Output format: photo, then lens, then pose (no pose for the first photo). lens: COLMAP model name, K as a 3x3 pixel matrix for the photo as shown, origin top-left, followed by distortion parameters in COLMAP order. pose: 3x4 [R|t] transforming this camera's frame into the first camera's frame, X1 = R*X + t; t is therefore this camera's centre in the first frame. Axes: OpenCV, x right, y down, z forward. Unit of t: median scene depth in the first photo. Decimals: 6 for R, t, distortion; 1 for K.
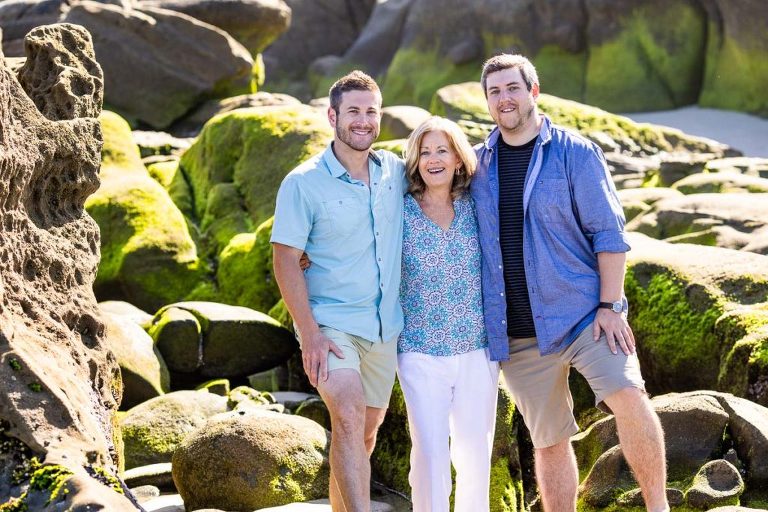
lens RADIAL K [[4594.3, 0, 384.0], [0, 4594.3, 256.0], [0, 0, 1]] dist [-0.128810, 0.564955]
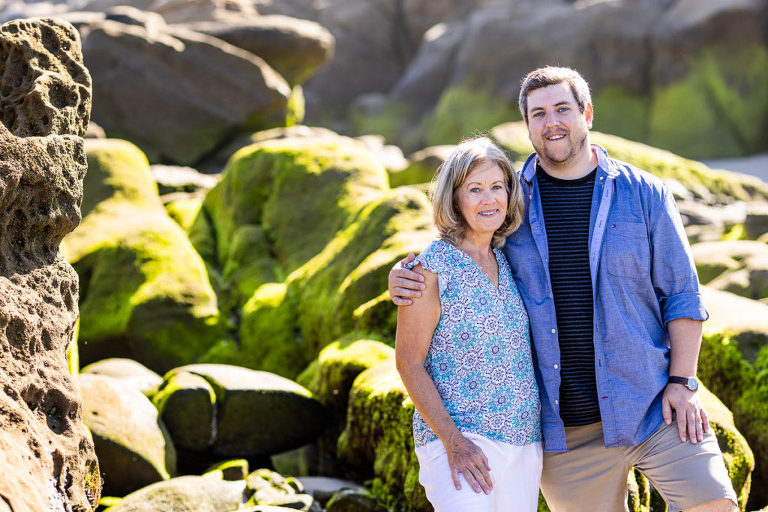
lens RADIAL K [[4594.3, 0, 384.0], [0, 4594.3, 256.0], [0, 0, 1]] dist [-0.128810, 0.564955]
pose [[0.999721, 0.022017, -0.008521, -0.002588], [-0.022107, 0.999699, -0.010663, -0.001730], [0.008284, 0.010849, 0.999907, 0.159670]]
